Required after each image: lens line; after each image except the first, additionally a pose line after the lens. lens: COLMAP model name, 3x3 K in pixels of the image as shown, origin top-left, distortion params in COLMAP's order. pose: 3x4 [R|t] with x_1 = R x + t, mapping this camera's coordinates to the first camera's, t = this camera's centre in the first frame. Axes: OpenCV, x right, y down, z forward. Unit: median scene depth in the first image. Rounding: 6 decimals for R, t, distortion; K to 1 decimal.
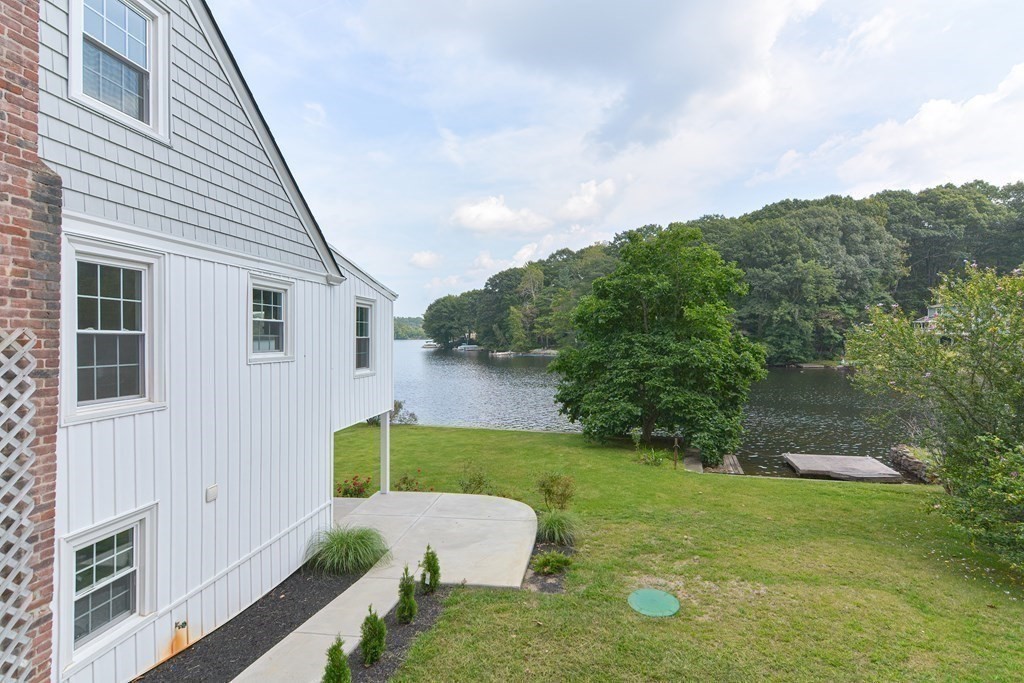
lens RADIAL K [[511.0, 0, 524.2], [0, 511.0, 343.6], [0, 0, 1]] dist [0.001722, -0.000278]
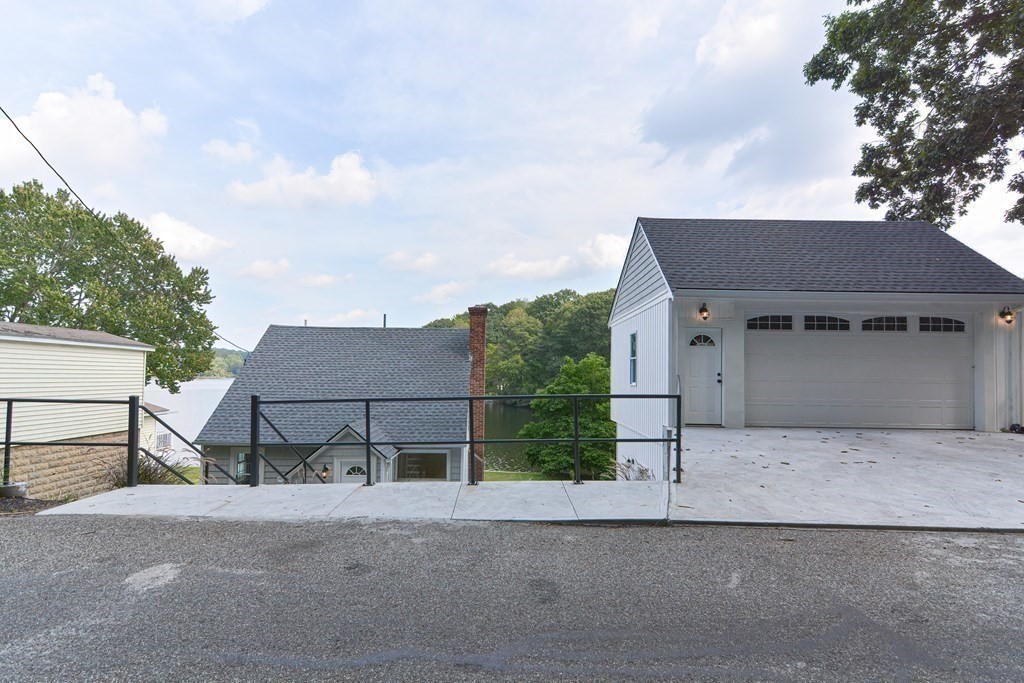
lens RADIAL K [[523.1, 0, 514.5], [0, 523.1, 364.9], [0, 0, 1]] dist [0.022879, -0.000354]
pose [[0.988306, 0.013584, 0.151874, -0.047063], [-0.008872, 0.999459, -0.031665, -0.025967], [-0.152222, 0.029948, 0.987892, -0.144551]]
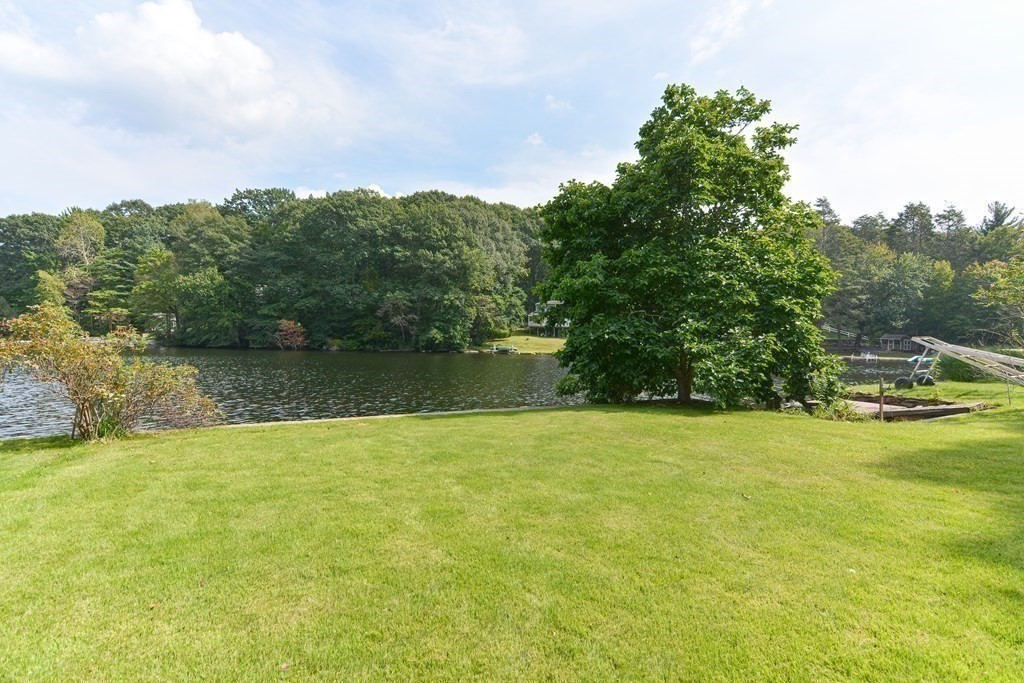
lens RADIAL K [[511.0, 0, 524.2], [0, 511.0, 343.6], [0, 0, 1]] dist [0.001722, -0.000278]
pose [[0.694280, 0.007541, 0.719665, -0.079700], [-0.006137, 0.999971, -0.004558, 0.022586], [-0.719679, -0.001252, 0.694306, 0.139692]]
